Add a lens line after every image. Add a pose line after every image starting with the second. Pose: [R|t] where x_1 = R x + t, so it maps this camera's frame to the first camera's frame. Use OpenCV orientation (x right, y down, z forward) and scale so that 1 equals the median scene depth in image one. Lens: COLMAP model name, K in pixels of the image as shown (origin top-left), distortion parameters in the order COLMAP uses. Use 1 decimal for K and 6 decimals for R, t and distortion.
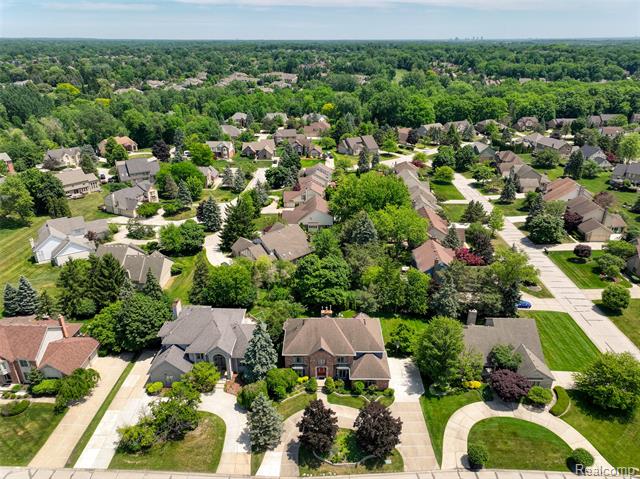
lens RADIAL K [[474.8, 0, 320.0], [0, 474.8, 239.5], [0, 0, 1]] dist [0.009577, 0.001876]
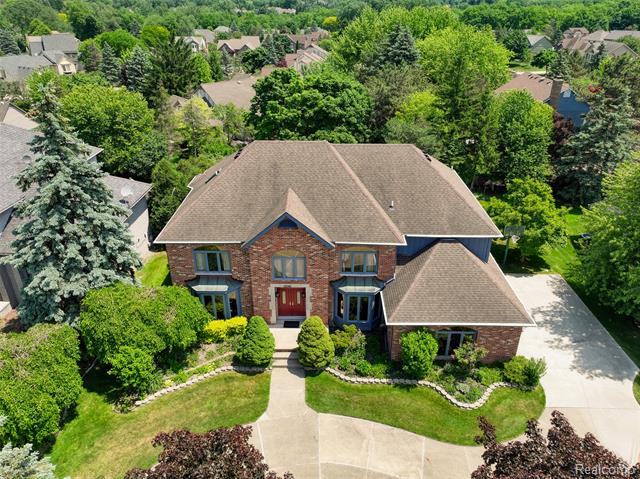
lens RADIAL K [[469.1, 0, 323.2], [0, 469.1, 223.3], [0, 0, 1]] dist [0.005092, 0.002778]
pose [[0.999977, 0.006713, 0.001319, 0.023979], [-0.006742, 0.999696, 0.023711, 0.223260], [-0.001159, -0.023719, 0.999718, 0.708826]]
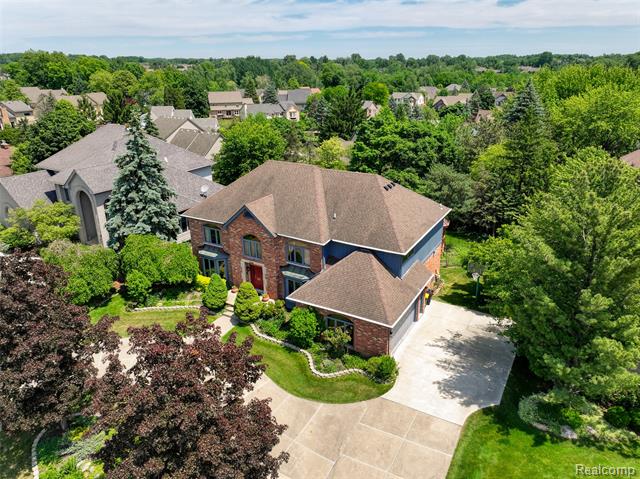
lens RADIAL K [[469.1, 0, 323.2], [0, 469.1, 223.3], [0, 0, 1]] dist [0.005092, 0.002778]
pose [[0.870788, 0.156956, -0.465933, 0.242860], [-0.195925, 0.979956, -0.036055, 0.239505], [0.450935, 0.122684, 0.884085, 0.669214]]
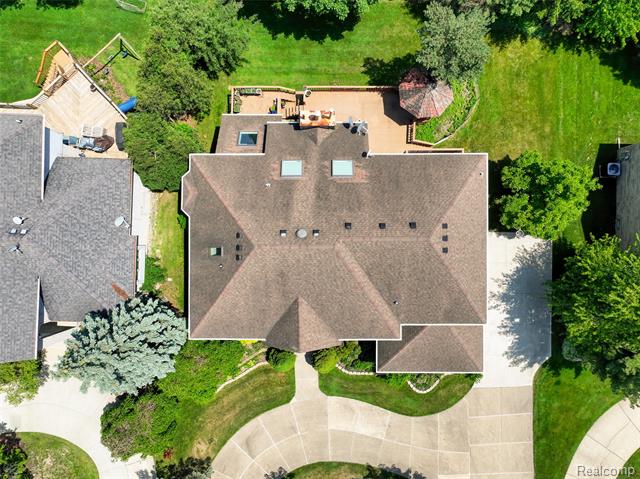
lens RADIAL K [[462.9, 0, 320.0], [0, 462.9, 239.5], [0, 0, 1]] dist [0.009621, 0.004051]
pose [[0.999960, -0.008133, 0.003664, 0.015439], [-0.000148, 0.395534, 0.918451, -0.095979], [-0.008919, -0.918415, 0.395517, 0.929317]]
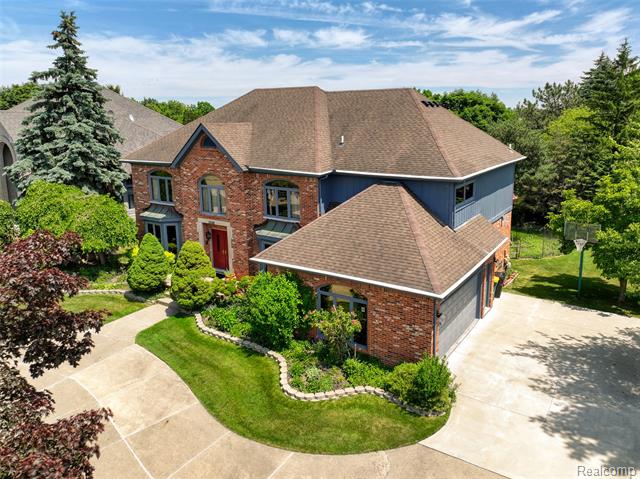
lens RADIAL K [[482.7, 0, 329.6], [0, 482.7, 201.4], [0, 0, 1]] dist [-0.000450, 0.002092]
pose [[0.840441, 0.089340, -0.534488, 0.199224], [-0.218517, 0.958444, -0.183397, 0.294526], [0.495892, 0.270930, 0.825038, 0.816881]]
